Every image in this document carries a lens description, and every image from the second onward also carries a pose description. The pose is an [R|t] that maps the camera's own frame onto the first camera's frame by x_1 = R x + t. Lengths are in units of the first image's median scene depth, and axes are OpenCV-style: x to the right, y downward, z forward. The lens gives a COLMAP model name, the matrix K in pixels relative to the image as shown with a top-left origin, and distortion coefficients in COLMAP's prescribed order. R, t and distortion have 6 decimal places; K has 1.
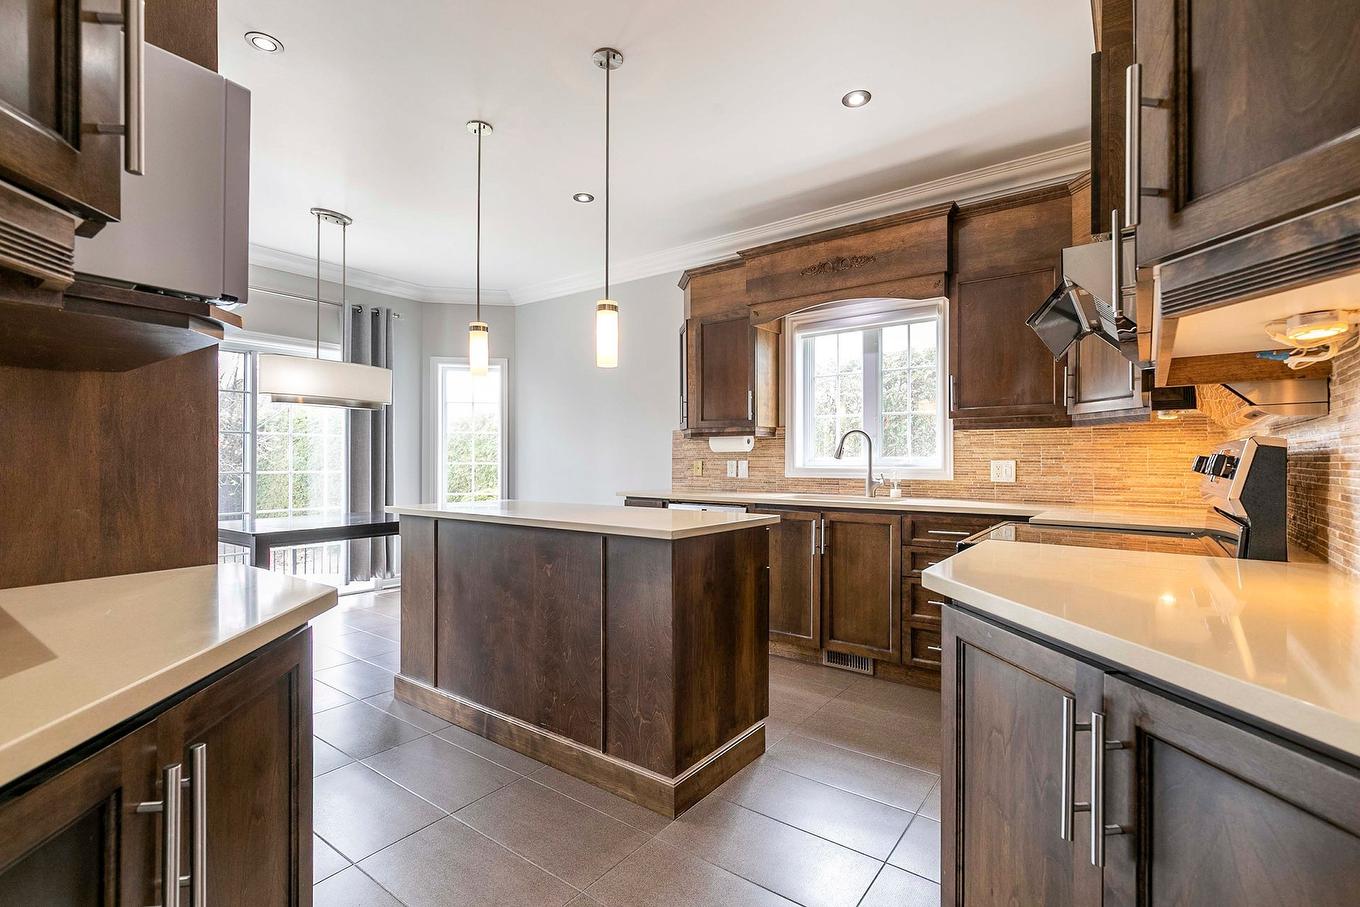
lens RADIAL K [[621.4, 0, 675.7], [0, 621.4, 462.9], [0, 0, 1]] dist [0.000307, -0.000306]
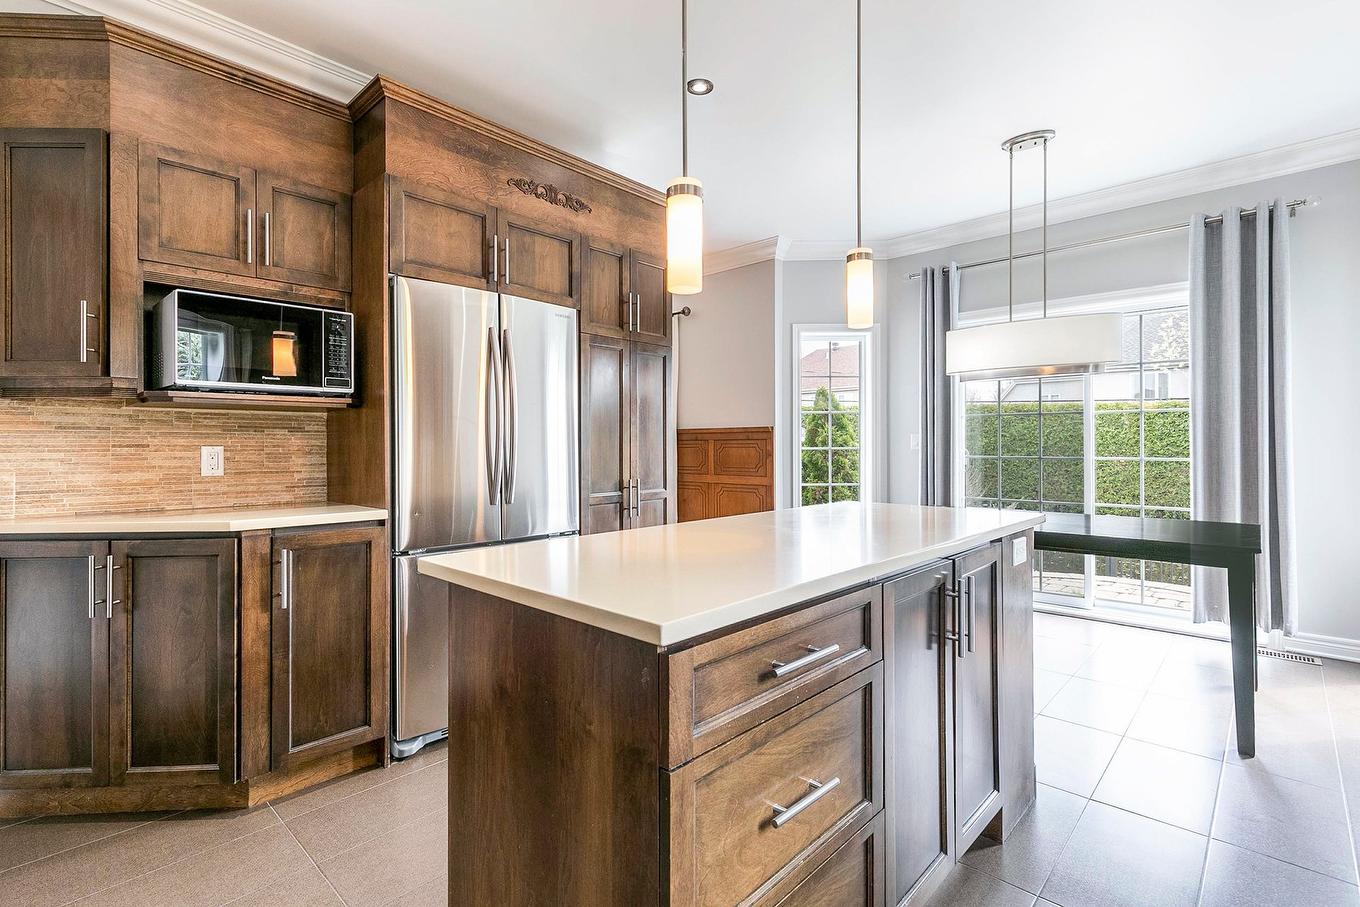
lens RADIAL K [[629.9, 0, 685.2], [0, 629.9, 444.5], [0, 0, 1]] dist [0.000750, 0.000056]
pose [[-0.108851, -0.002669, -0.994055, 0.330250], [0.002139, 0.999993, -0.002919, -0.005806], [0.994056, -0.002444, -0.108844, 0.708895]]
